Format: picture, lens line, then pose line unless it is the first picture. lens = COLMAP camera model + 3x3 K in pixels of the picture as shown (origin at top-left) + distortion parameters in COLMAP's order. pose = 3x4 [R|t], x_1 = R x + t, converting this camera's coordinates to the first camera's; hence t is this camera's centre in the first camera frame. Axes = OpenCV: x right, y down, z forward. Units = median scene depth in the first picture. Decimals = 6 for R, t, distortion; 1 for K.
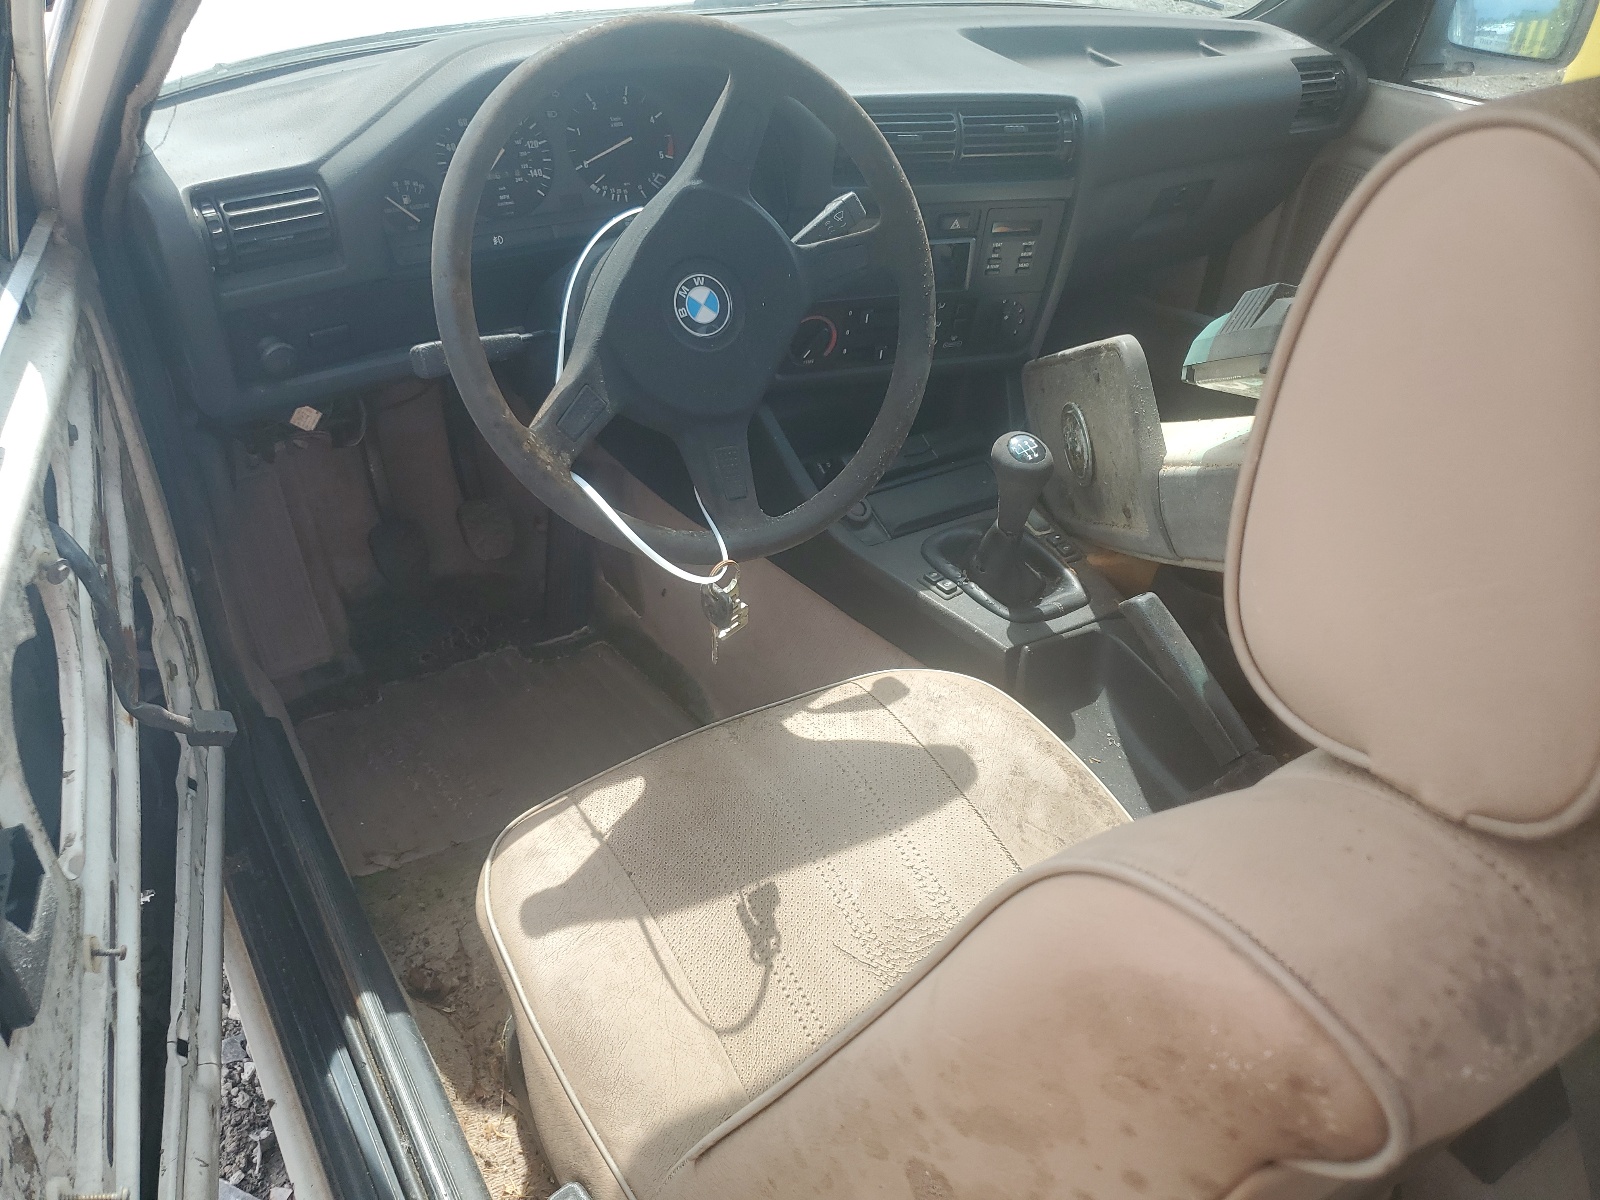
lens RADIAL K [[1222.6, 0, 798.7], [0, 1222.6, 598.6], [0, 0, 1]] dist [0.033798, -0.003313]
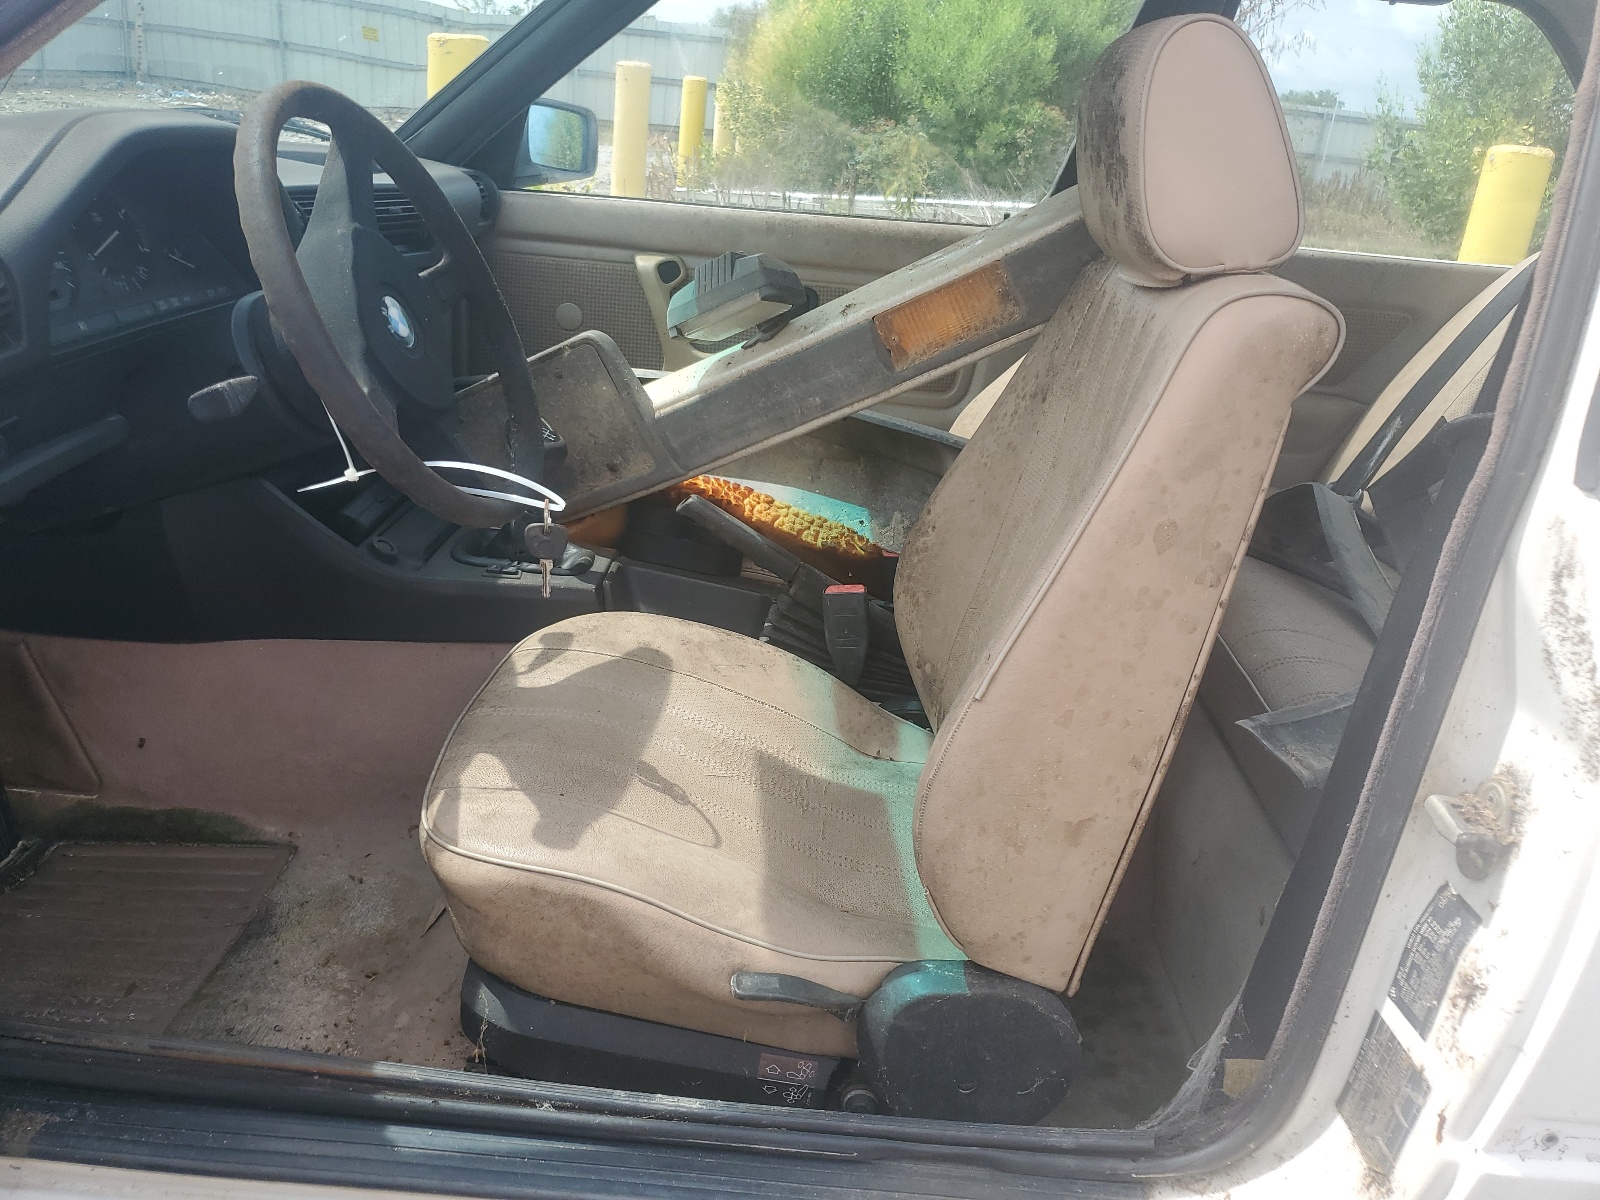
lens RADIAL K [[1222.6, 0, 800.2], [0, 1222.6, 603.4], [0, 0, 1]] dist [0.033798, -0.003313]
pose [[0.563665, -0.299568, 0.769766, -0.914745], [0.420609, 0.906143, 0.044648, 0.117895], [-0.710893, 0.298604, 0.636762, 0.088344]]
